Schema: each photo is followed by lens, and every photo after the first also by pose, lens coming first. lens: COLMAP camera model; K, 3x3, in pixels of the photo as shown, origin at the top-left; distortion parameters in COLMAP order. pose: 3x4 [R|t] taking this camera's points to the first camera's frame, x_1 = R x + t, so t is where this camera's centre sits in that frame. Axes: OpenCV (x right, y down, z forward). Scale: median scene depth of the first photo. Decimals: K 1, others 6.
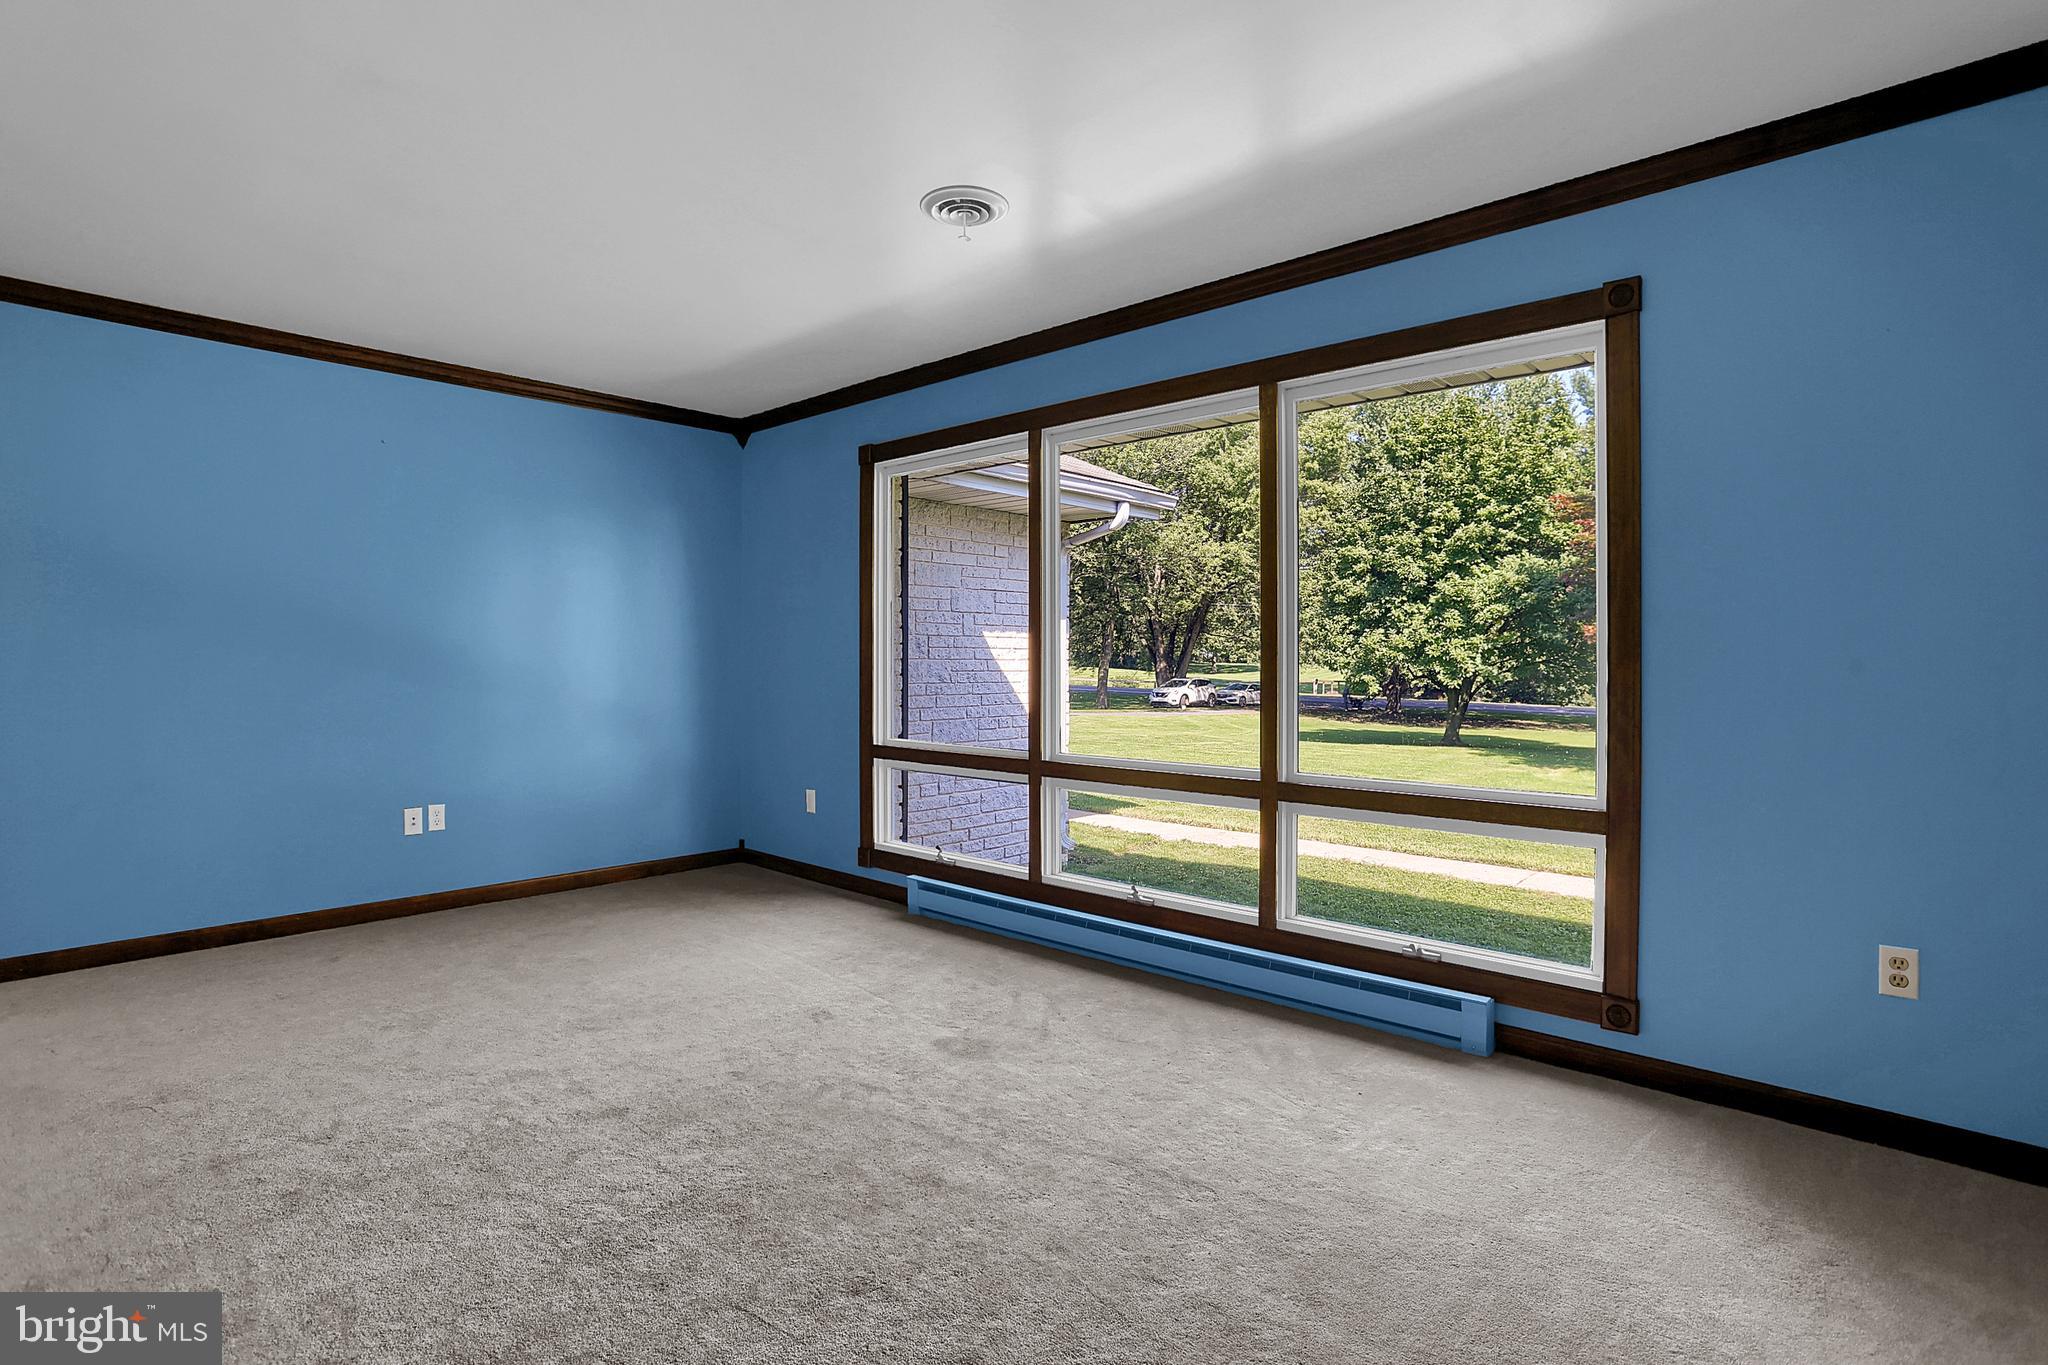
lens RADIAL K [[1061.9, 0, 1029.1], [0, 1061.9, 676.0], [0, 0, 1]] dist [-0.002272, 0.000660]
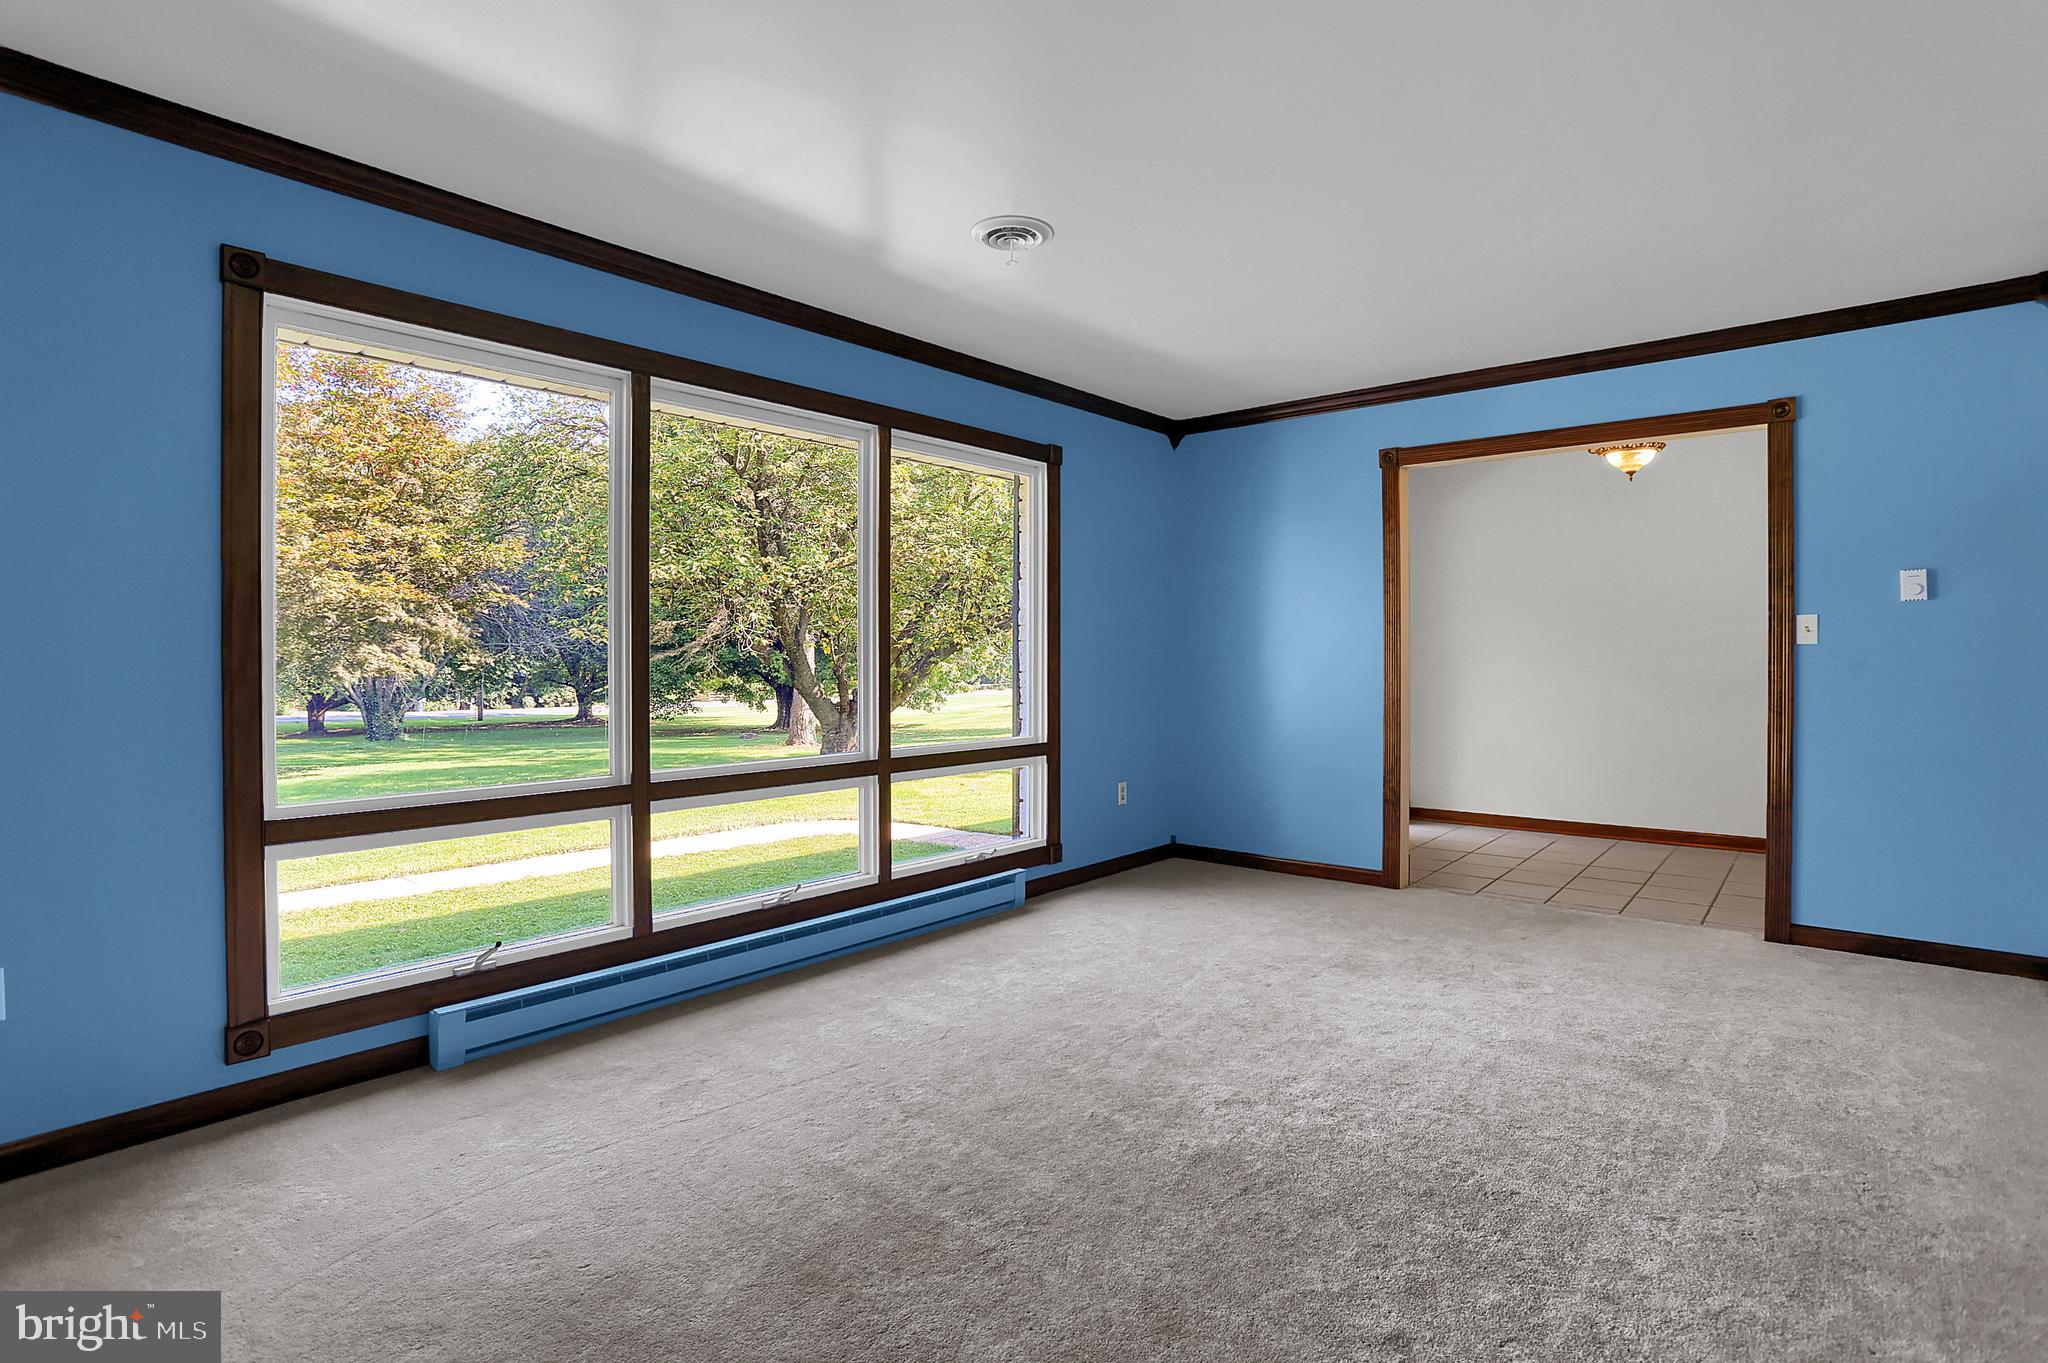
lens RADIAL K [[1034.3, 0, 1024.0], [0, 1034.3, 681.5], [0, 0, 1]] dist [0.003591, 0.000668]
pose [[-0.043810, -0.024214, 0.998746, -0.811479], [0.021289, 0.999457, 0.025166, -0.012437], [-0.998813, 0.022365, -0.043271, 0.766400]]
